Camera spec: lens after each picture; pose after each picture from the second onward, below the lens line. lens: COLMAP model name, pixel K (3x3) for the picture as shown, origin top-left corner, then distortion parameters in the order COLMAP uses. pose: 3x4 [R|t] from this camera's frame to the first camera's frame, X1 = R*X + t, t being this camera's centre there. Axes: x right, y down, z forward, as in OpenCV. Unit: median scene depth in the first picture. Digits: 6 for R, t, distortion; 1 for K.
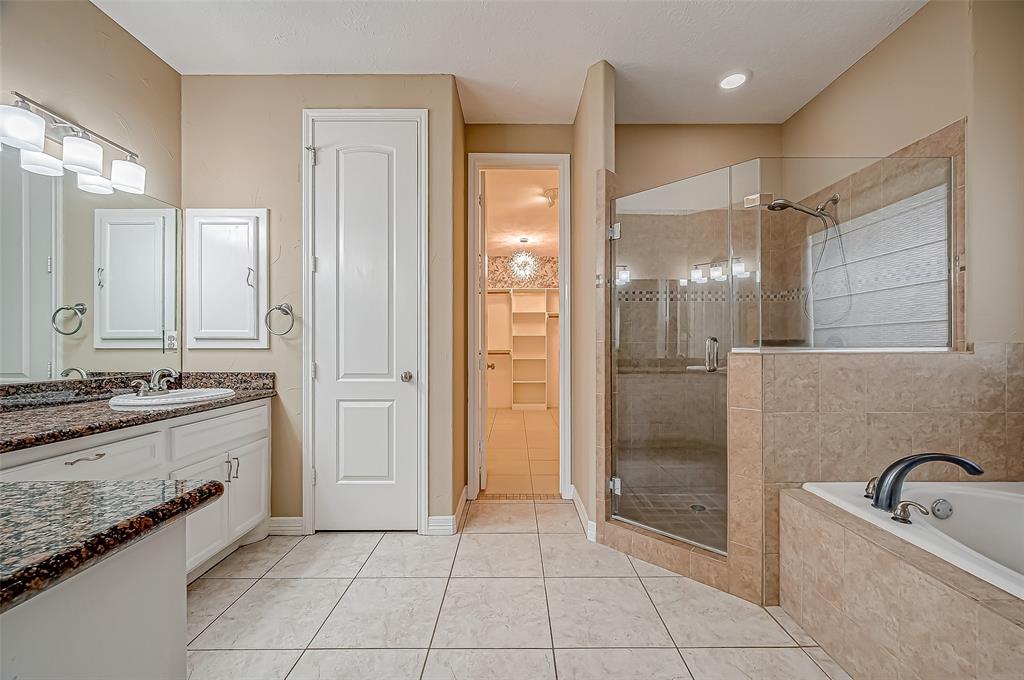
lens RADIAL K [[405.3, 0, 513.0], [0, 405.3, 345.5], [0, 0, 1]] dist [-0.000714, 0.000062]
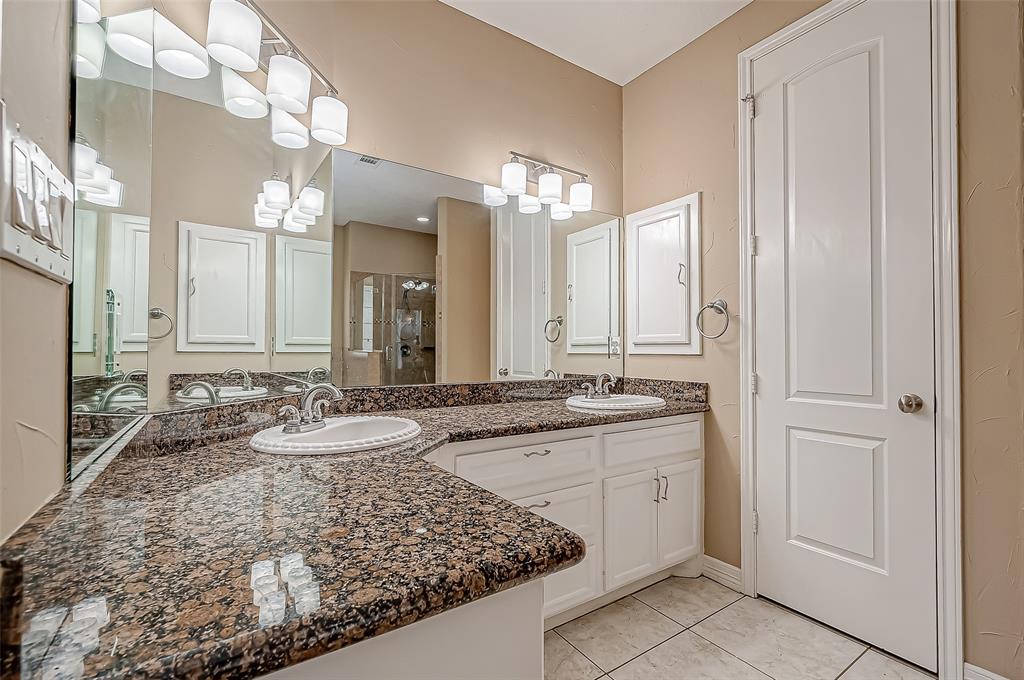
lens RADIAL K [[445.9, 0, 515.1], [0, 445.9, 345.5], [0, 0, 1]] dist [-0.000390, -0.000064]
pose [[0.557945, -0.009851, -0.829819, -0.044114], [-0.001054, 0.999920, -0.012579, 0.000582], [0.829877, 0.007893, 0.557890, 0.159427]]
